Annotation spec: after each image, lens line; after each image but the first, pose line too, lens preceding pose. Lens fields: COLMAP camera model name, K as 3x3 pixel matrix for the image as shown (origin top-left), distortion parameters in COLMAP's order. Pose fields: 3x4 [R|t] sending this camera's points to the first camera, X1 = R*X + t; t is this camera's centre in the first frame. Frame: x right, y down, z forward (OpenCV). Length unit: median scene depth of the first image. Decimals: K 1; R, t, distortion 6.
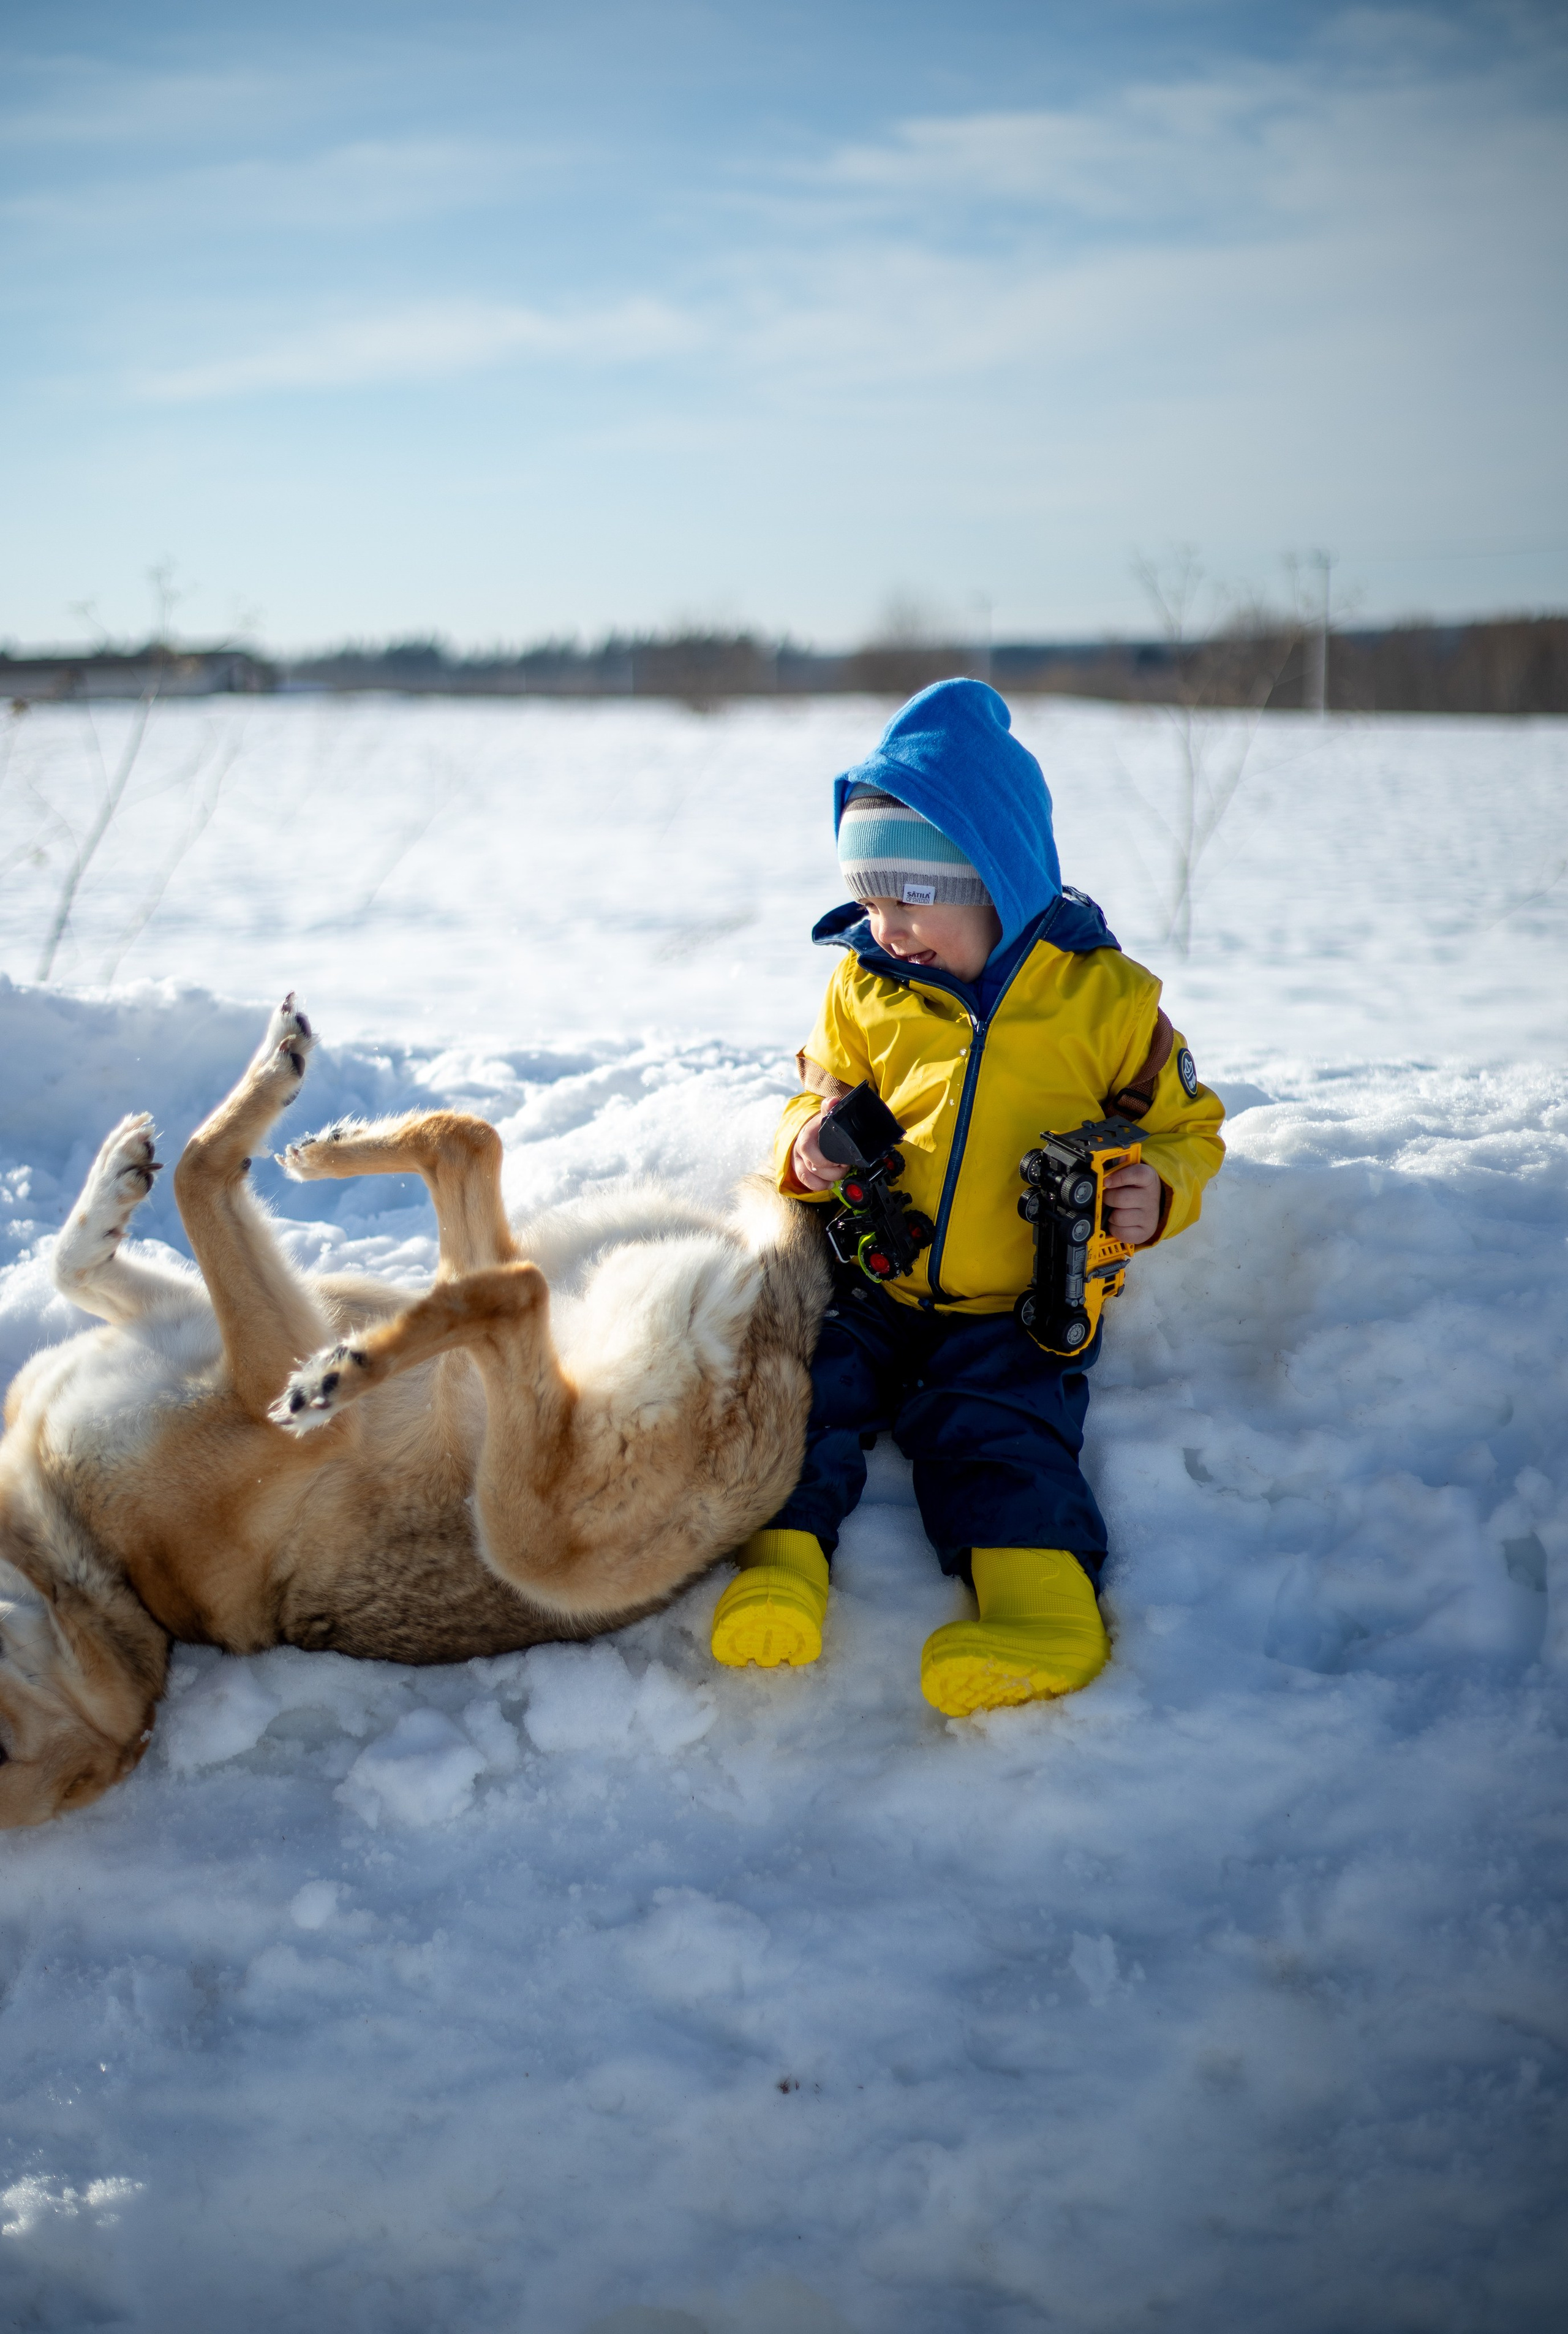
lens RADIAL K [[3577.2, 0, 759.3], [0, 3577.2, 1186.7], [0, 0, 1]] dist [-0.005676, 0.000000]
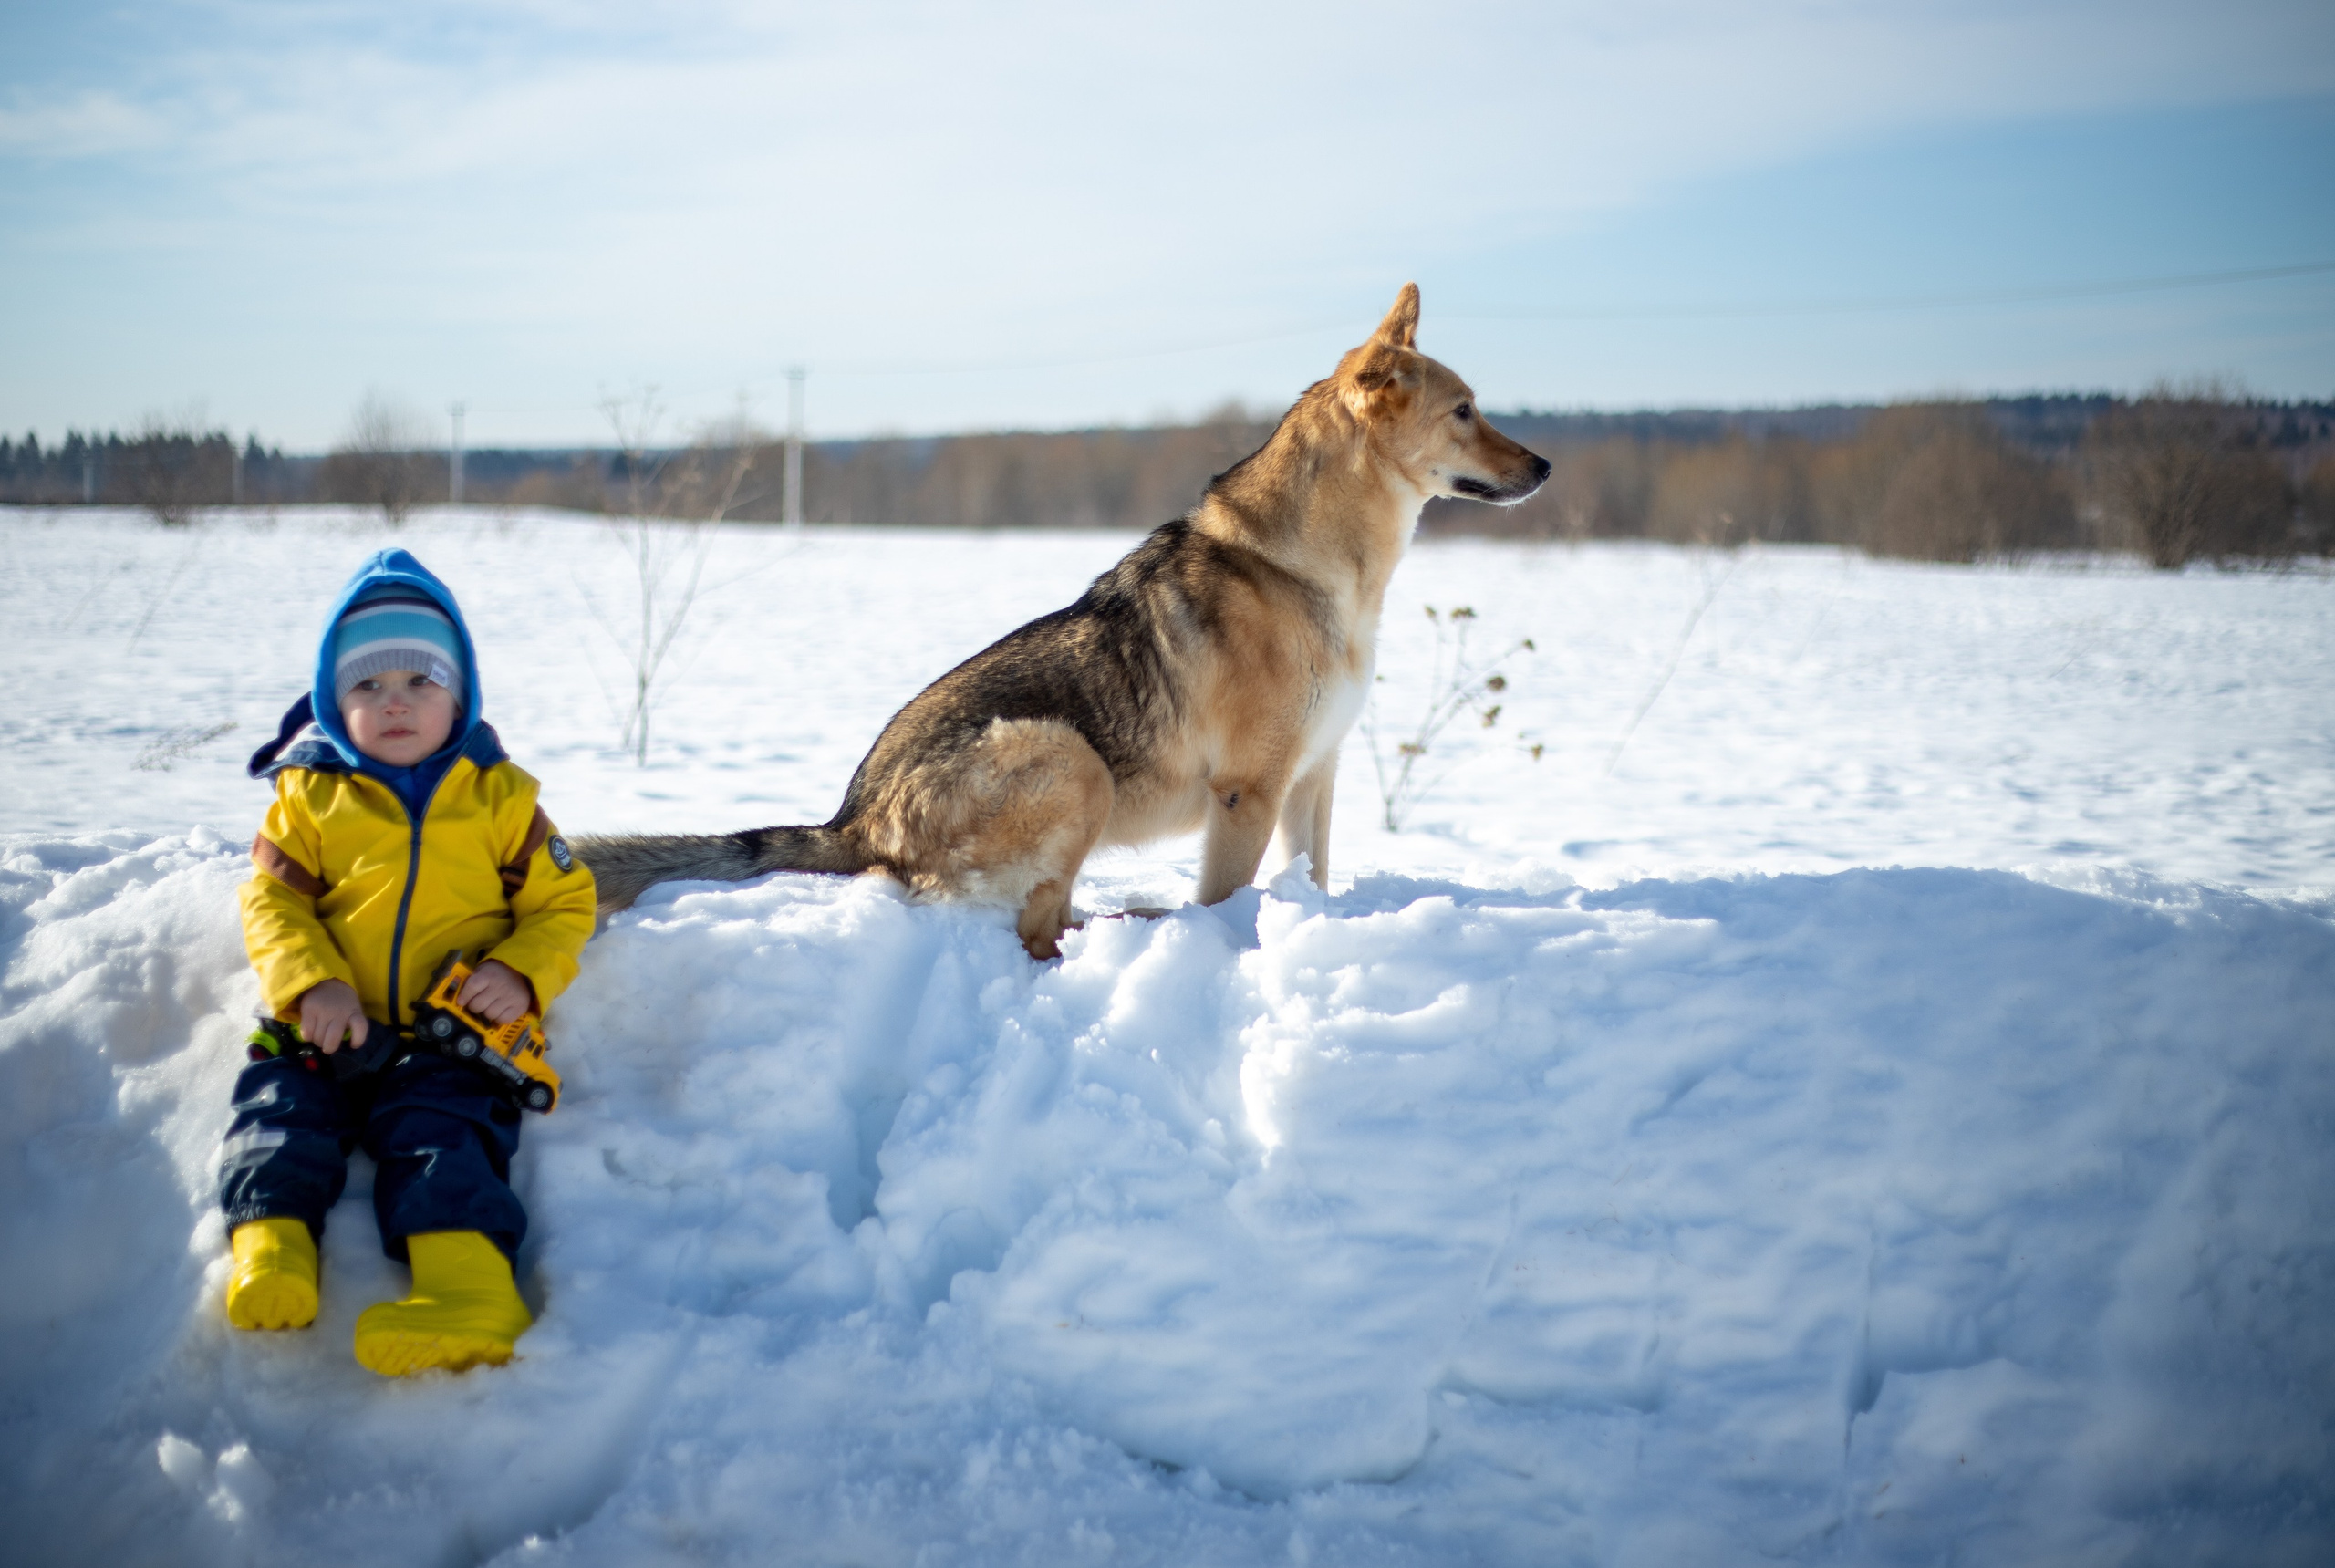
lens RADIAL K [[3579.1, 0, 1198.1], [0, 3579.1, 893.5], [0, 0, 1]] dist [-0.005676, 0.000000]
pose [[0.965379, -0.014428, 0.260451, -0.007213], [0.021397, 0.999484, -0.023942, 0.017346], [-0.259972, 0.028686, 0.965190, -0.292312]]
